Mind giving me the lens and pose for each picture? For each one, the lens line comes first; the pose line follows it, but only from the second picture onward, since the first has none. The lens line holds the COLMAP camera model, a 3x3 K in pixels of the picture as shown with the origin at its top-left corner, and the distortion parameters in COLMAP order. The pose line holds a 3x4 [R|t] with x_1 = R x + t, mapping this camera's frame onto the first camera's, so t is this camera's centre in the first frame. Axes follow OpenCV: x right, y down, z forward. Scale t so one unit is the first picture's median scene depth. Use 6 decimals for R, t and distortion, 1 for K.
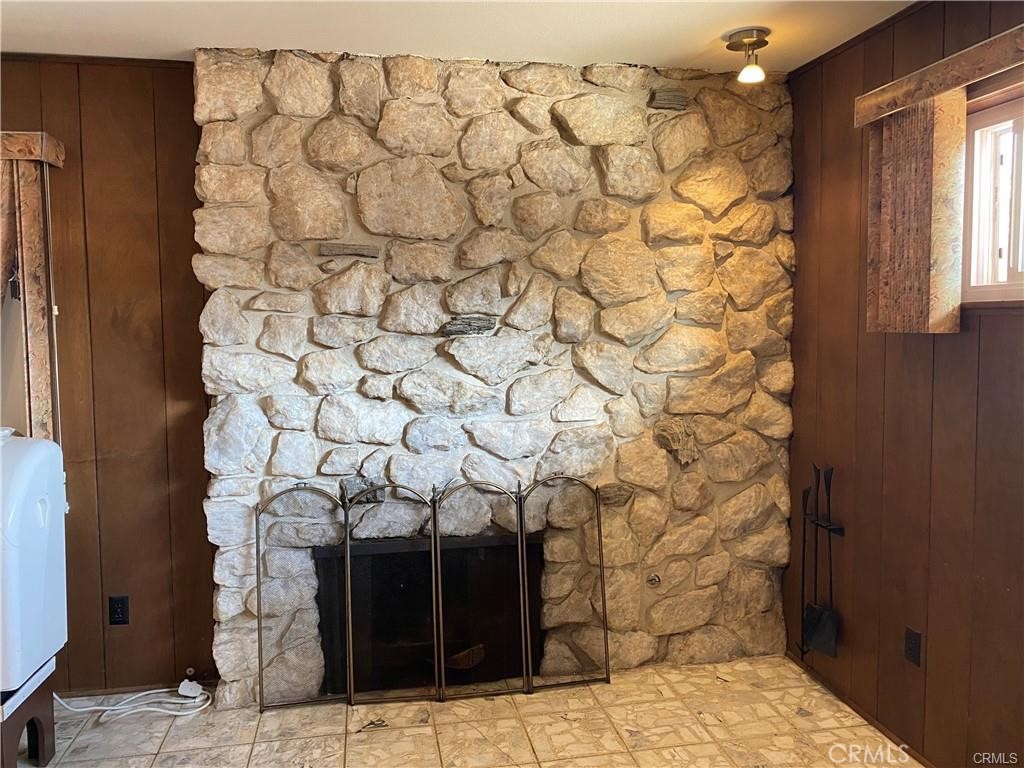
lens RADIAL K [[795.3, 0, 528.3], [0, 795.3, 378.3], [0, 0, 1]] dist [0.002793, 0.000009]
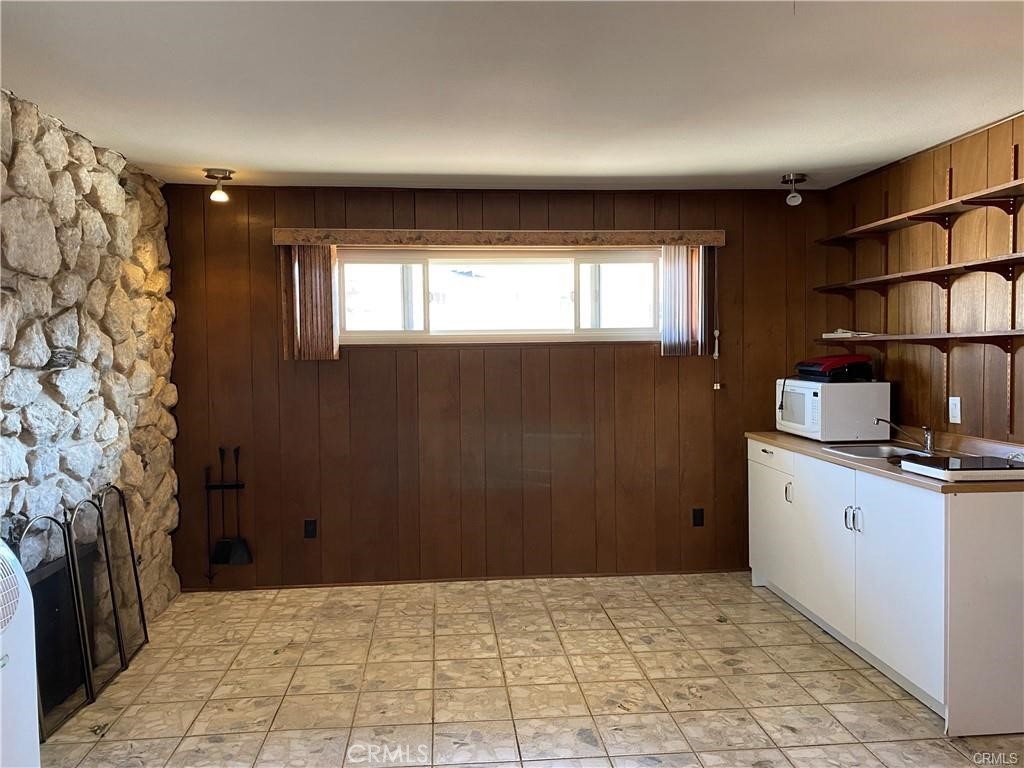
lens RADIAL K [[795.3, 0, 528.3], [0, 795.3, 378.3], [0, 0, 1]] dist [0.002793, 0.000009]
pose [[0.067150, -0.030146, 0.997287, -1.151012], [0.083153, 0.996235, 0.024515, -0.013807], [-0.994272, 0.081281, 0.069404, 0.294979]]
